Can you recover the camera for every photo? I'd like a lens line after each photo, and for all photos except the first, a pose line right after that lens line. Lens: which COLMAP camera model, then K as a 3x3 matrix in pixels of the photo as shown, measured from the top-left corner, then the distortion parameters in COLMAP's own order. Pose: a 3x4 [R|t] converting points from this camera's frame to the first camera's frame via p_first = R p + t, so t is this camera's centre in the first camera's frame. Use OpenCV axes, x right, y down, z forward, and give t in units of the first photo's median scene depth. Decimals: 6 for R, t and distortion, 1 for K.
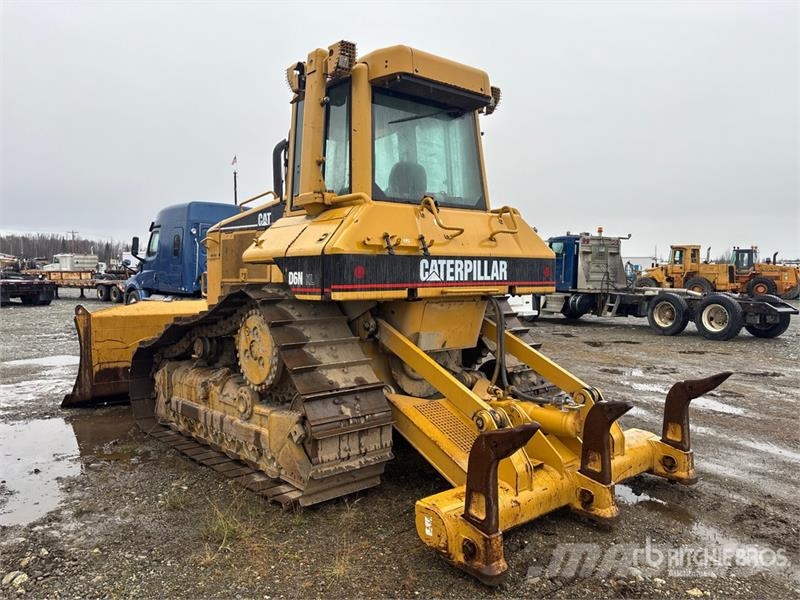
lens RADIAL K [[600.8, 0, 393.8], [0, 600.8, 300.9], [0, 0, 1]] dist [0.027463, -0.004342]
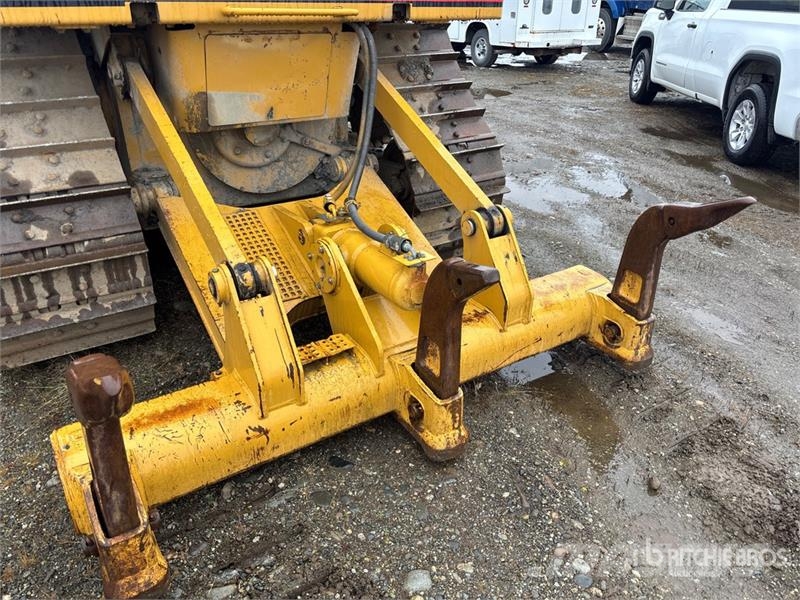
lens RADIAL K [[600.7, 0, 400.0], [0, 600.7, 300.0], [0, 0, 1]] dist [0.069855, -0.081943]
pose [[0.992820, 0.073439, -0.094424, 0.276530], [-0.026704, 0.905506, 0.423493, -0.016089], [0.116602, -0.417930, 0.900965, 0.403908]]
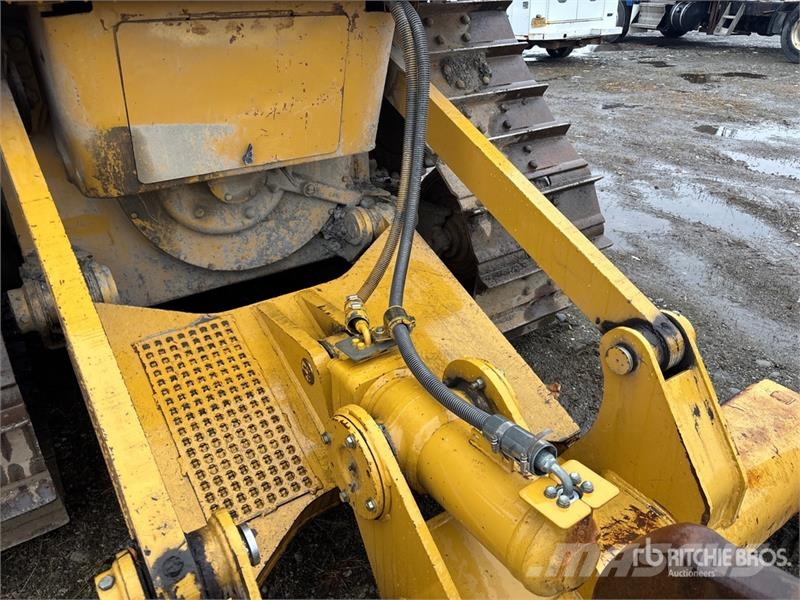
lens RADIAL K [[599.5, 0, 394.9], [0, 599.5, 295.1], [0, 0, 1]] dist [0.067338, -0.074855]
pose [[0.993835, 0.038196, -0.104078, 0.205626], [0.008918, 0.908189, 0.418466, 0.001116], [0.110506, -0.416814, 0.902250, 0.657854]]
